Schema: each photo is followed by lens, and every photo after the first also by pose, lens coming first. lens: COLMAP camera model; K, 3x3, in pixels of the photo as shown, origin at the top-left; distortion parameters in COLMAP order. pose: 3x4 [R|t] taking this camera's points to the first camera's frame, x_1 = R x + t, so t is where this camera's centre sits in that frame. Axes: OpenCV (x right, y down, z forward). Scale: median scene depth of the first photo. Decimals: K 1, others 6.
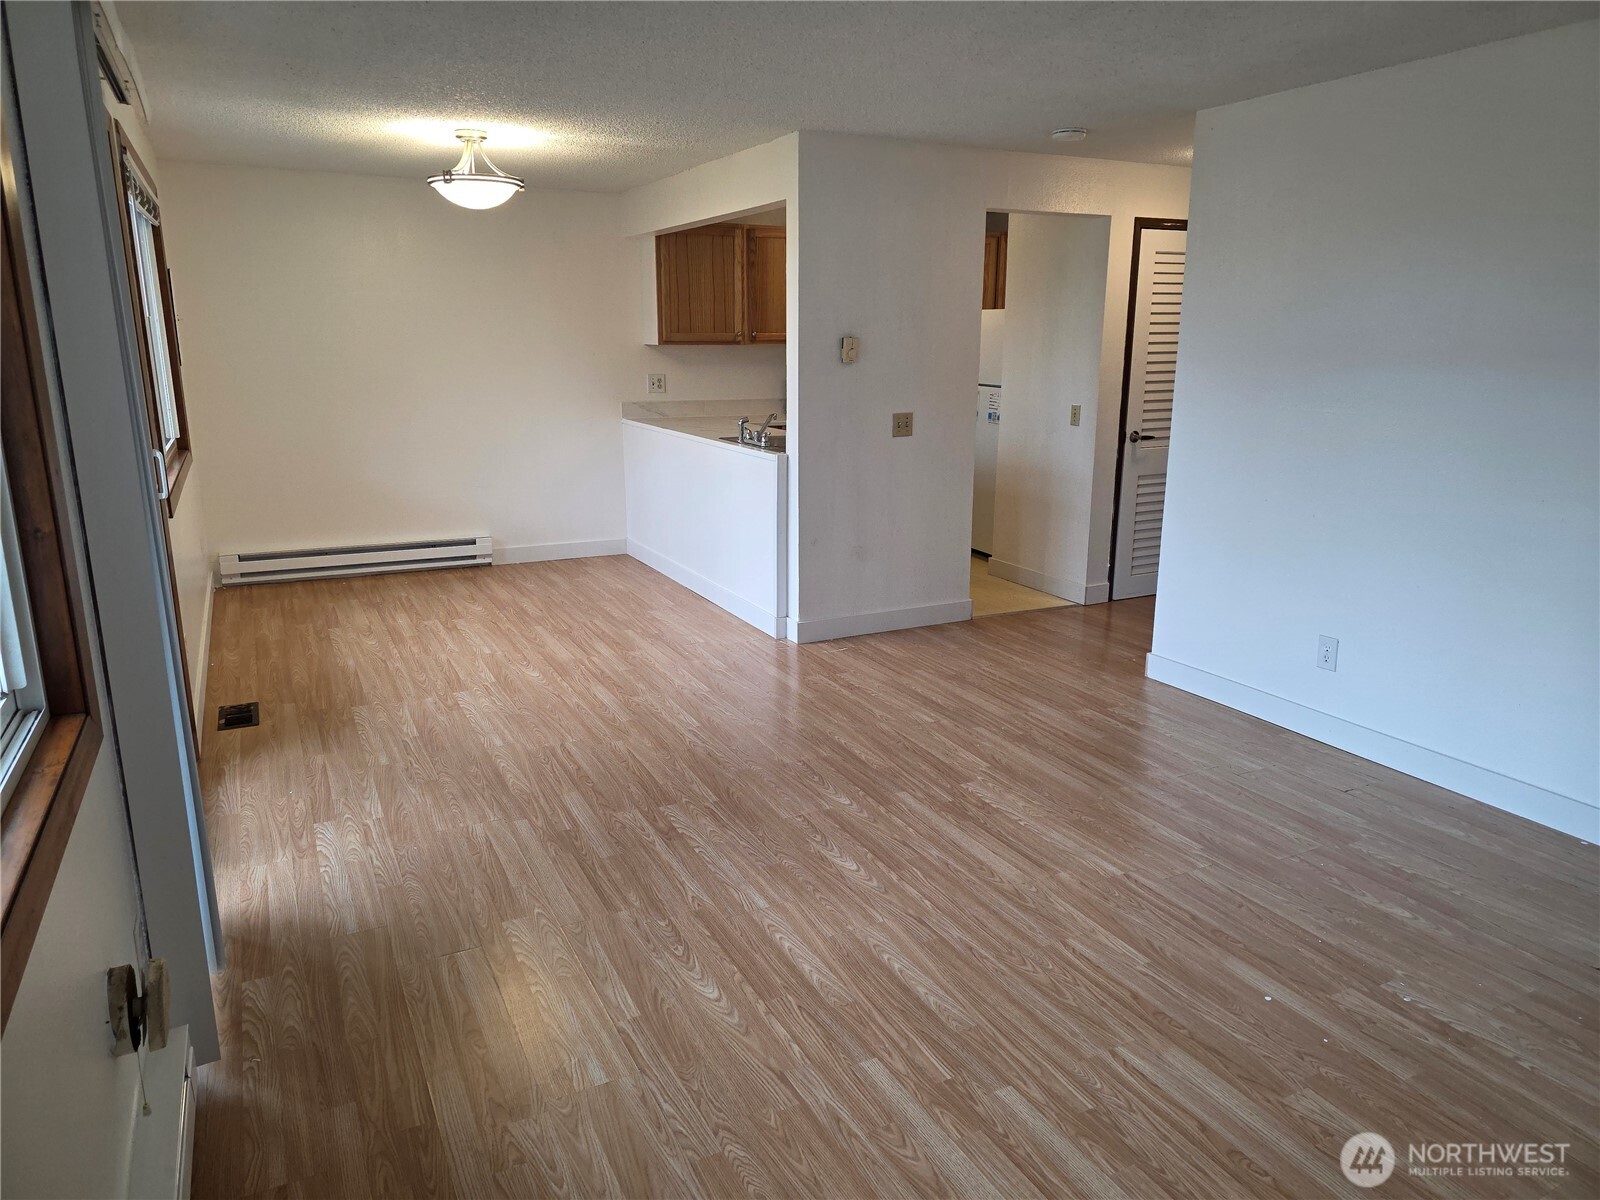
lens RADIAL K [[1067.6, 0, 804.0], [0, 1067.6, 597.6], [0, 0, 1]] dist [0.062042, -0.060157]
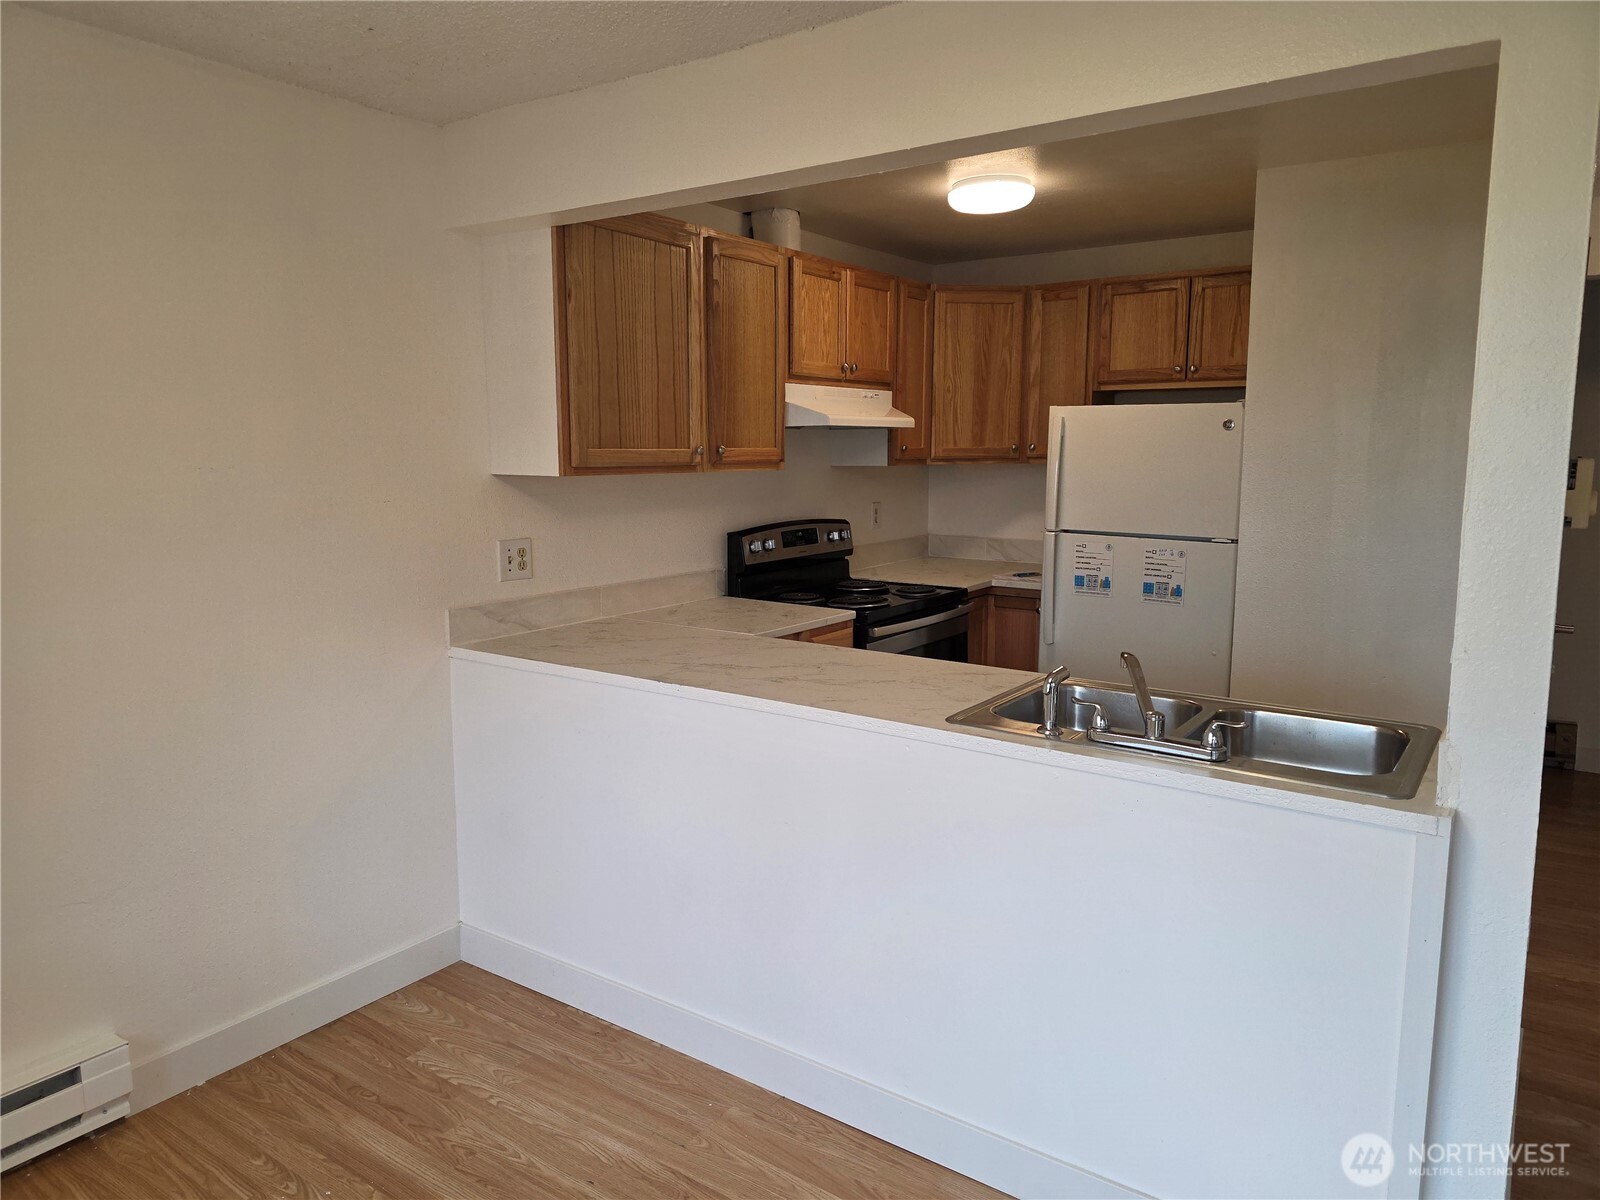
lens RADIAL K [[1067.6, 0, 776.9], [0, 1067.6, 579.0], [0, 0, 1]] dist [0.062042, -0.060157]
pose [[0.886843, -0.063014, 0.457754, -0.320370], [0.114305, 0.989786, -0.085199, -0.185257], [-0.447709, 0.127882, 0.884987, 0.732327]]
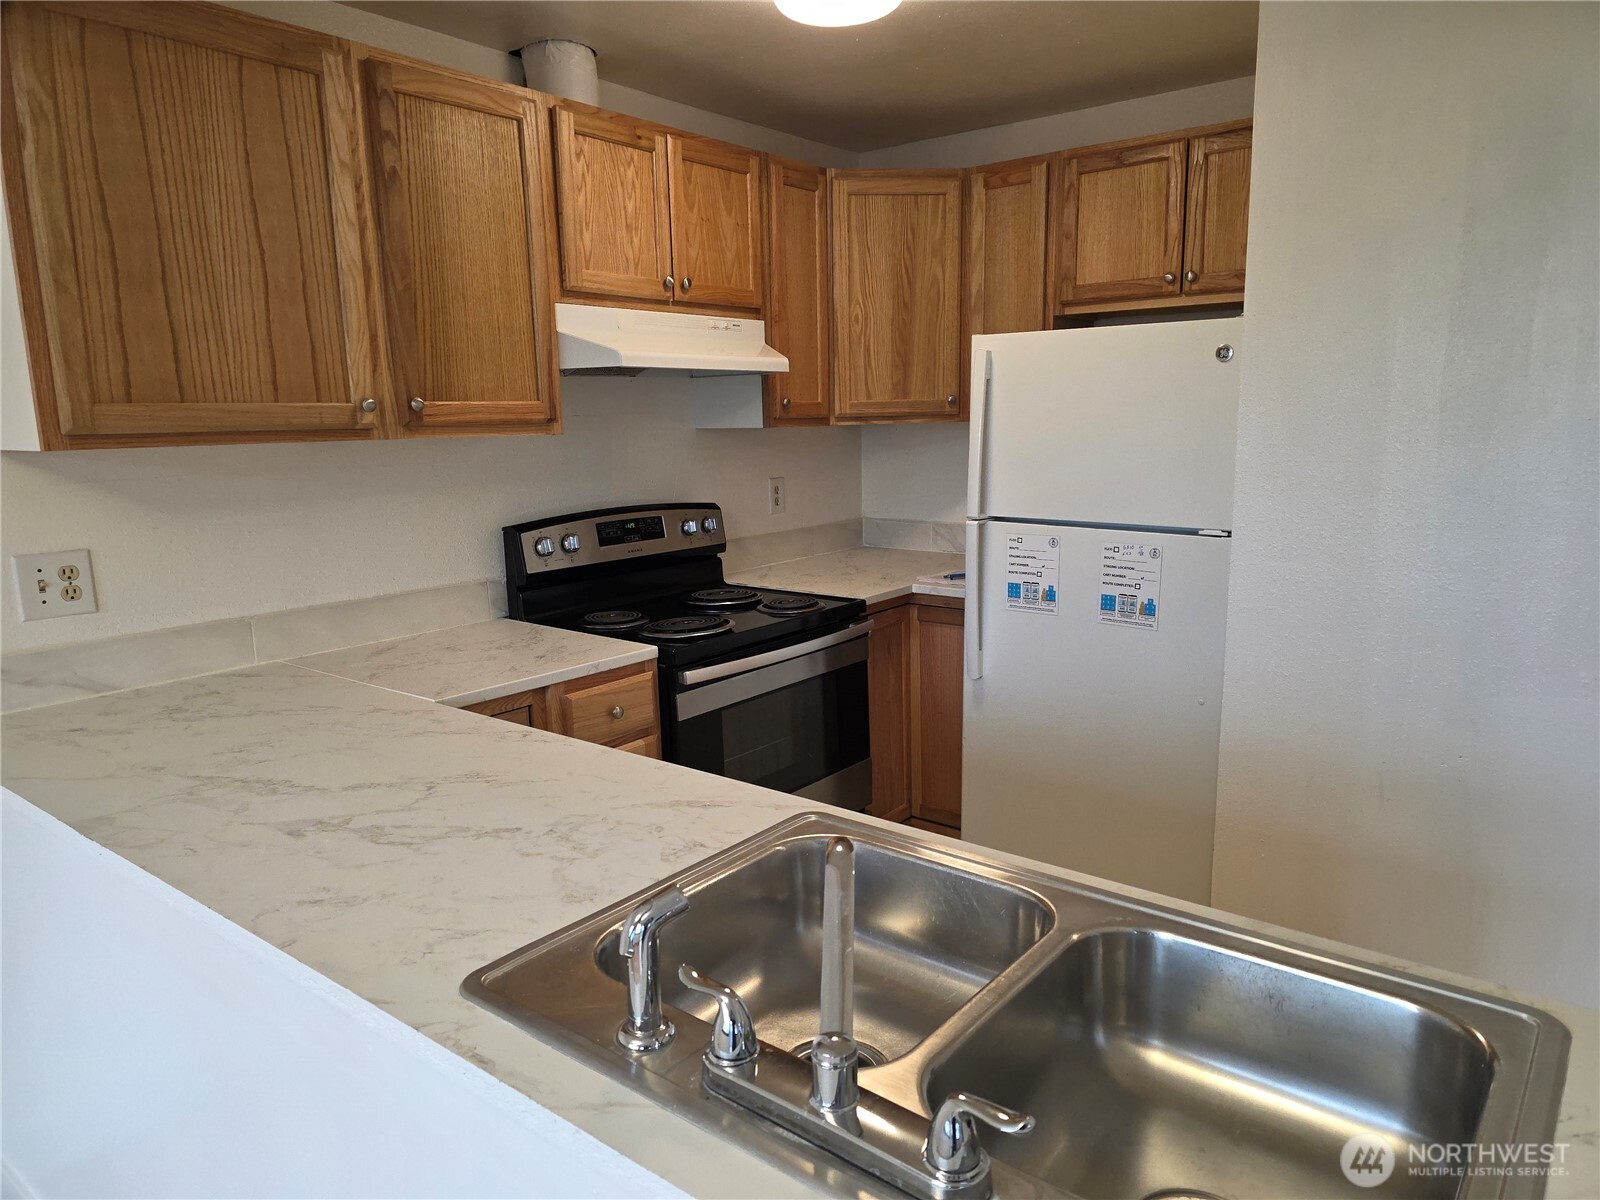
lens RADIAL K [[1067.6, 0, 801.9], [0, 1067.6, 608.5], [0, 0, 1]] dist [0.062042, -0.060157]
pose [[0.907913, -0.097627, 0.407632, -0.100586], [0.121959, 0.991950, -0.034067, -0.209256], [-0.401025, 0.080644, 0.912511, 0.867653]]
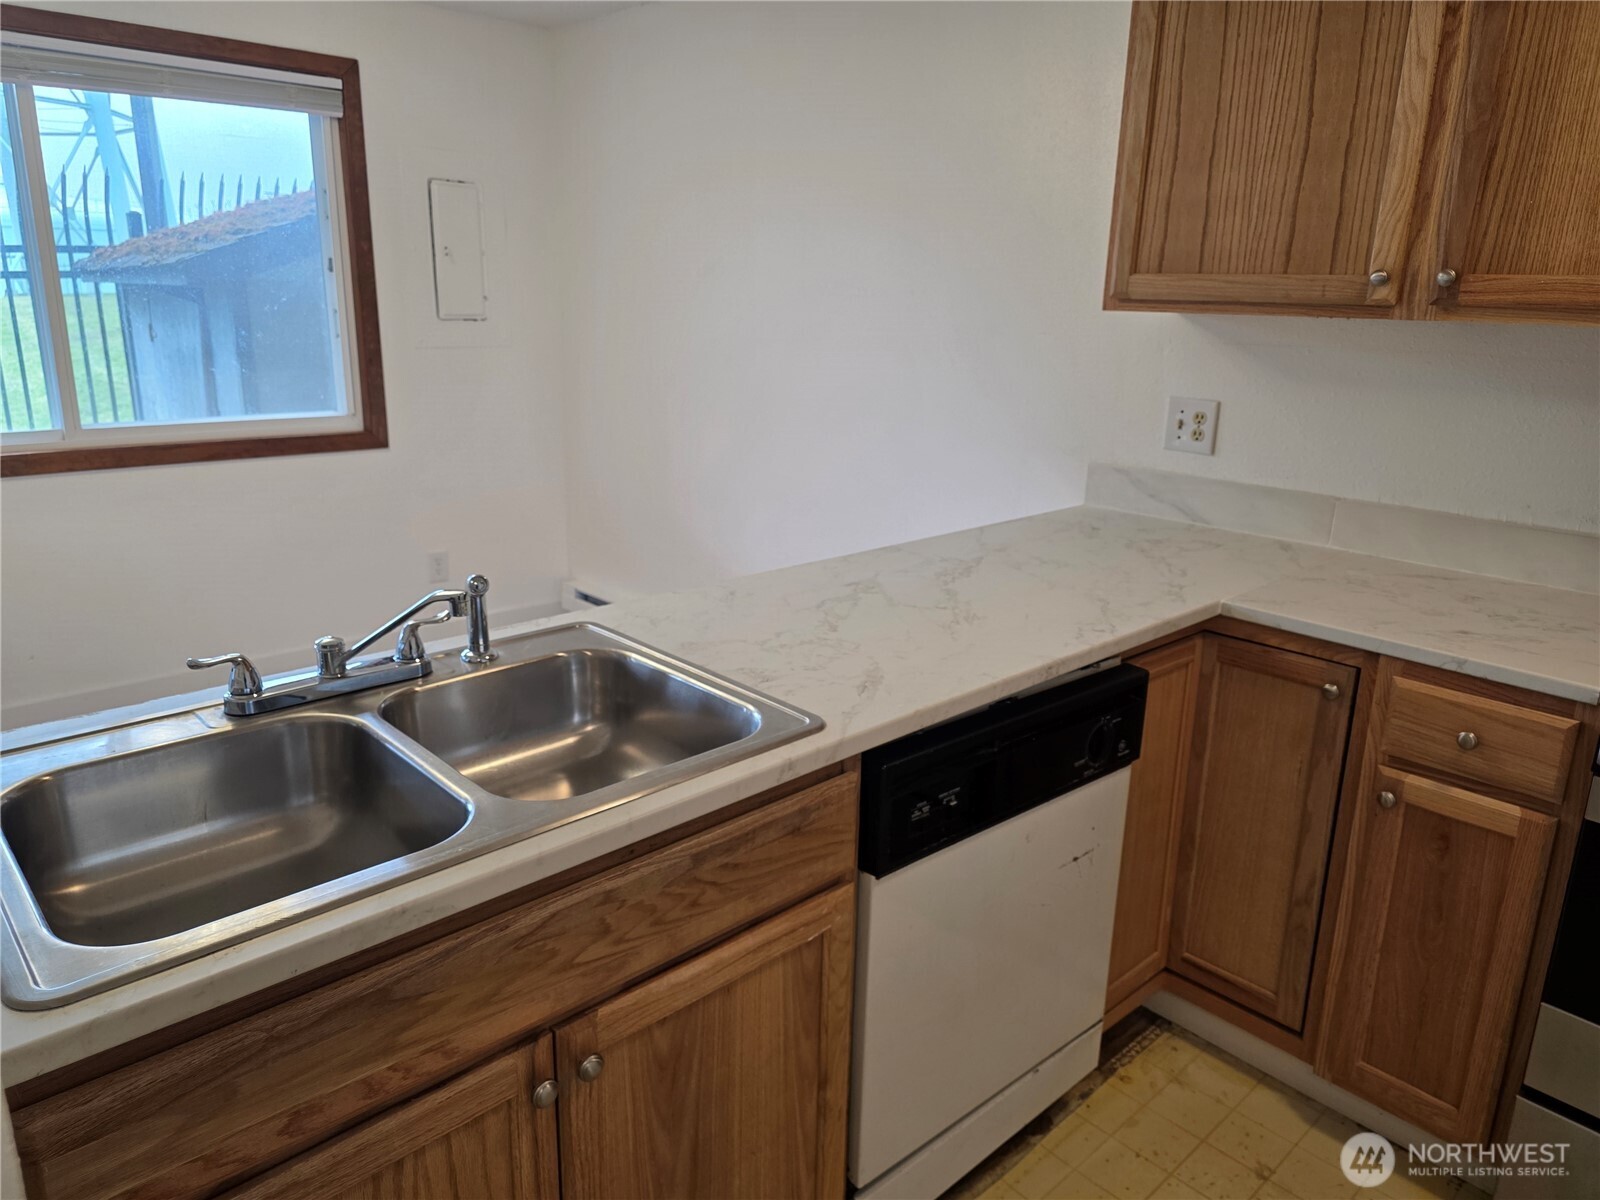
lens RADIAL K [[1067.6, 0, 803.7], [0, 1067.6, 585.8], [0, 0, 1]] dist [0.062042, -0.060157]
pose [[0.284472, 0.259231, -0.922971, 0.209794], [-0.250722, 0.949357, 0.189366, -0.241933], [0.925318, 0.177539, 0.335061, 1.016417]]
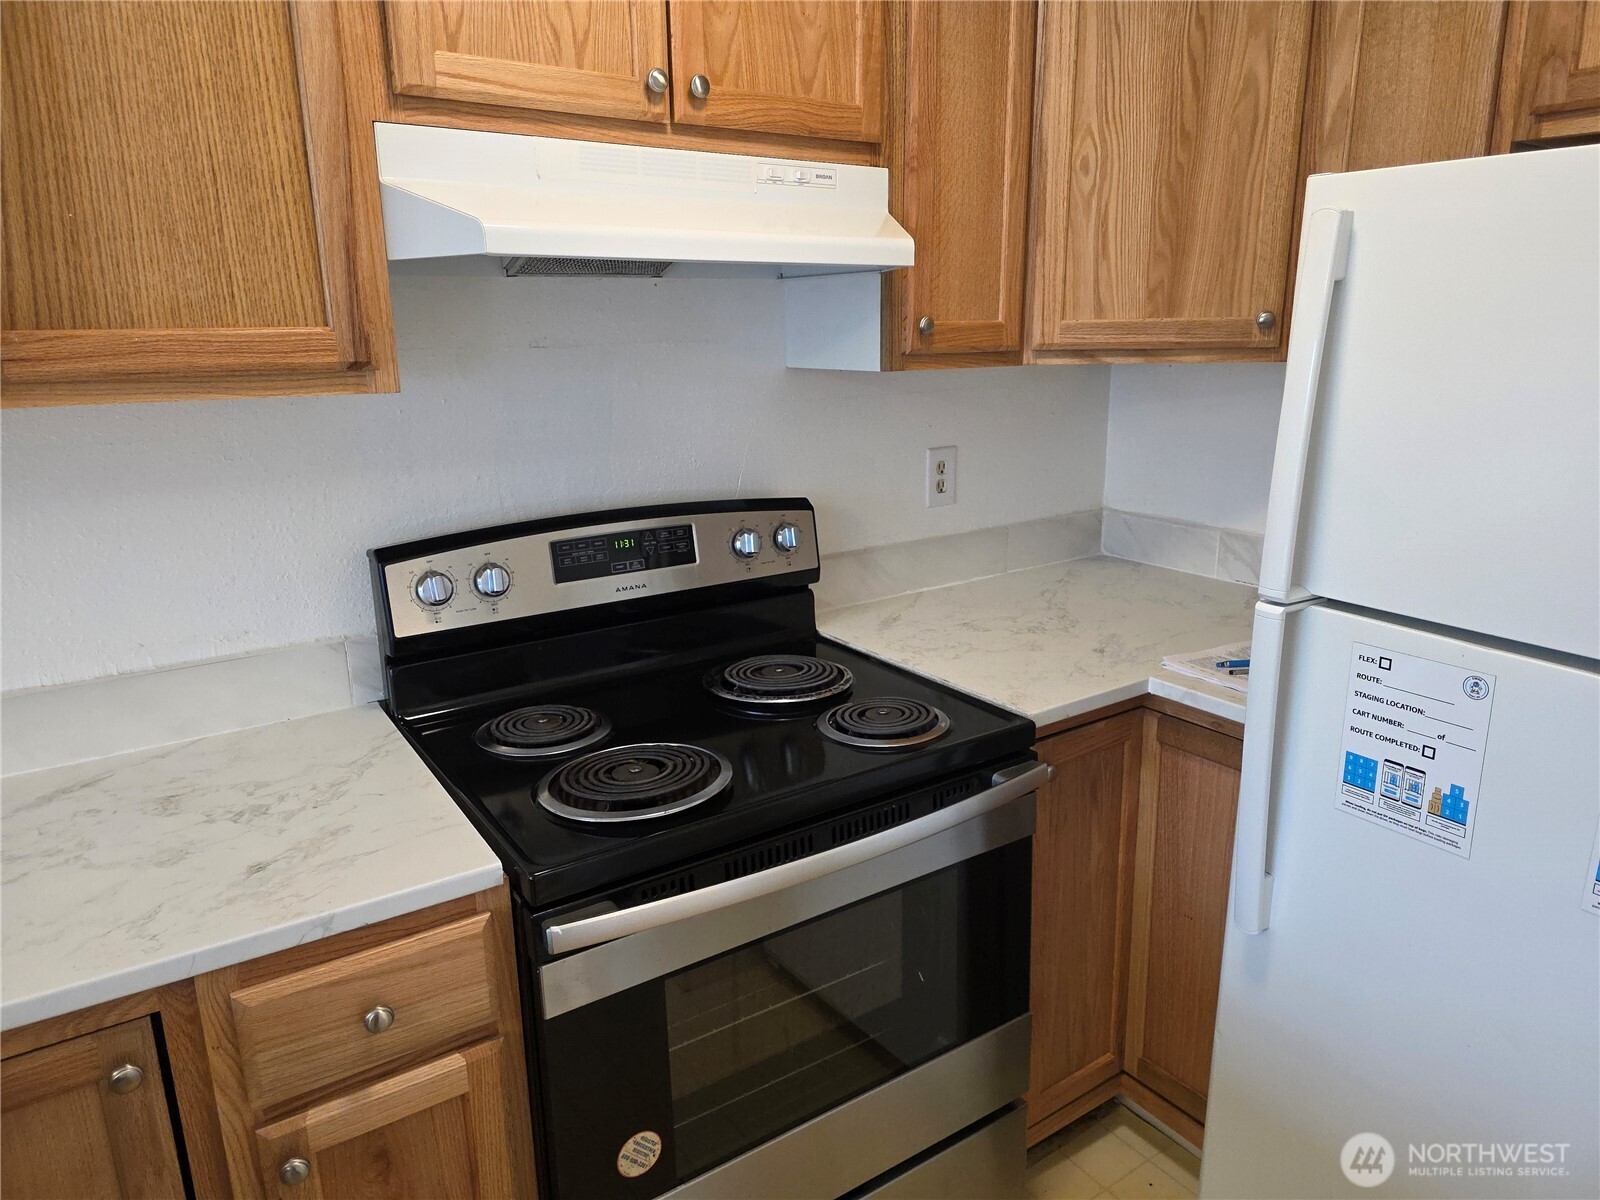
lens RADIAL K [[1067.6, 0, 810.2], [0, 1067.6, 585.8], [0, 0, 1]] dist [0.062042, -0.060157]
pose [[0.989636, -0.049149, 0.134925, 0.056926], [0.048483, 0.998790, 0.008216, -0.268165], [-0.135166, -0.001590, 0.990822, 1.082261]]
